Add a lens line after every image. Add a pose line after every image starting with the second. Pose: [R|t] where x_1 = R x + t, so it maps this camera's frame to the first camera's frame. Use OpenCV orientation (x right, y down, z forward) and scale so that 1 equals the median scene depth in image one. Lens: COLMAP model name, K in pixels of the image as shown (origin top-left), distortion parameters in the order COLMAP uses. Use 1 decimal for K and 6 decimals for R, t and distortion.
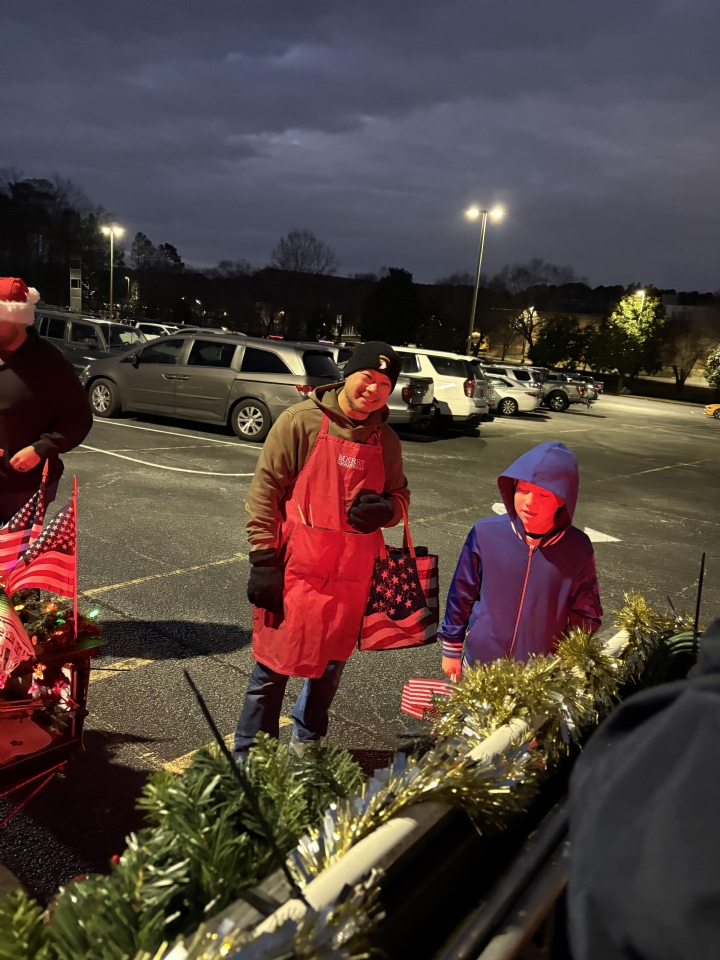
lens RADIAL K [[718.3, 0, 365.7], [0, 718.3, 485.6], [0, 0, 1]] dist [0.040604, -0.045625]
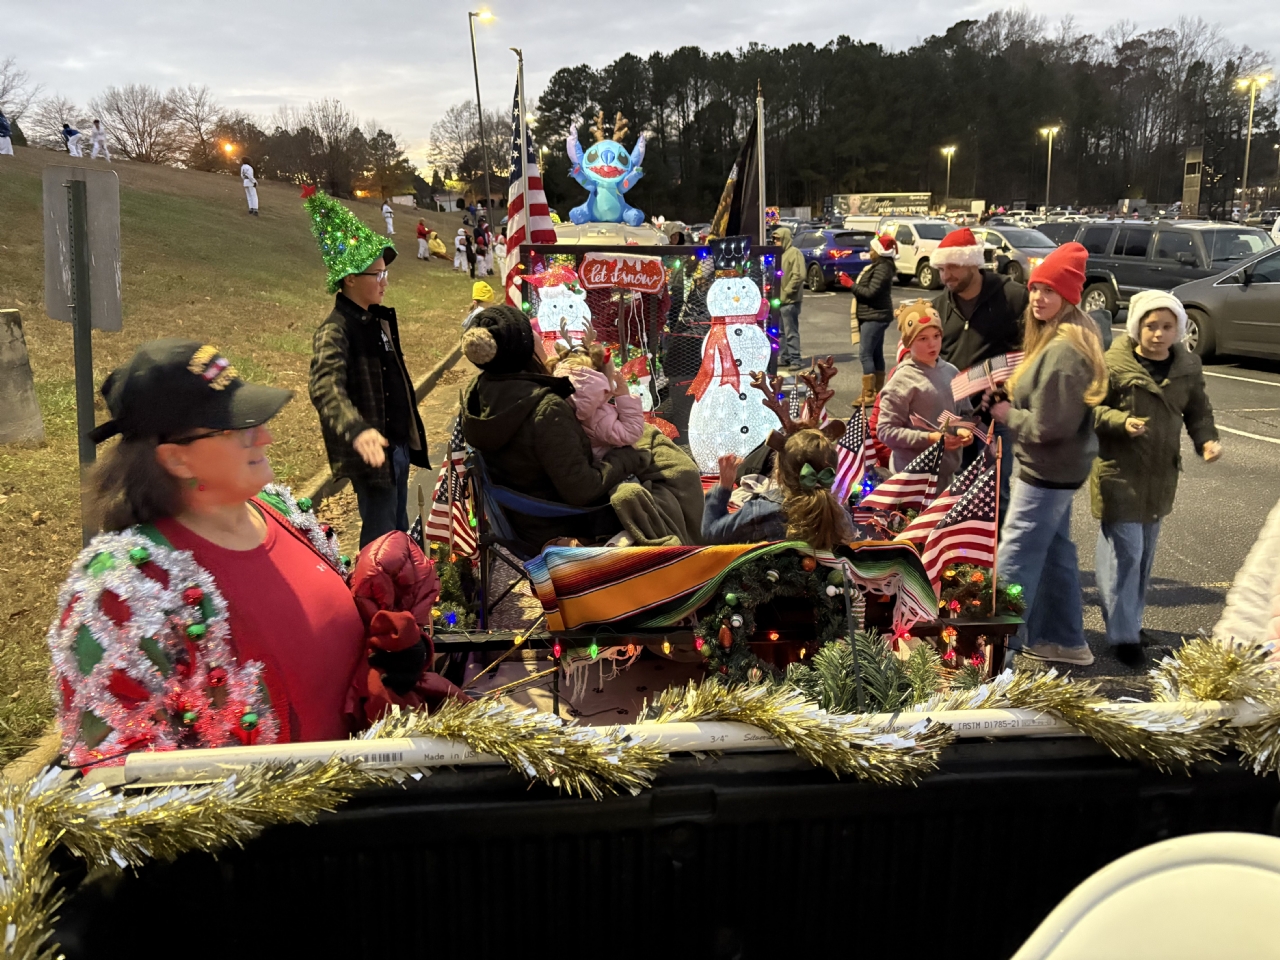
lens RADIAL K [[957.8, 0, 647.5], [0, 957.8, 477.3], [0, 0, 1]] dist [0.040604, -0.045625]
pose [[0.637204, 0.080352, -0.766495, 0.212351], [-0.060438, 0.996697, 0.054241, -0.003112], [0.768321, 0.011762, 0.639956, -0.118460]]
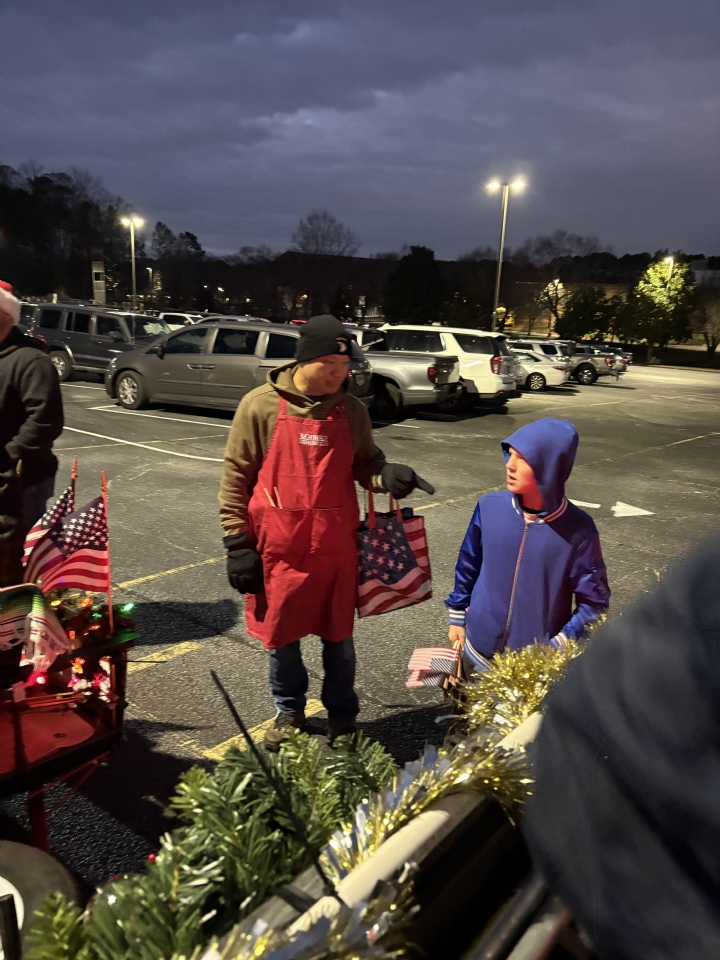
lens RADIAL K [[718.3, 0, 374.7], [0, 718.3, 488.2], [0, 0, 1]] dist [0.040604, -0.045625]
pose [[0.998879, -0.037123, -0.029364, 0.003158], [0.037961, 0.998872, 0.028519, -0.003852], [0.028273, -0.029602, 0.999162, 0.002820]]
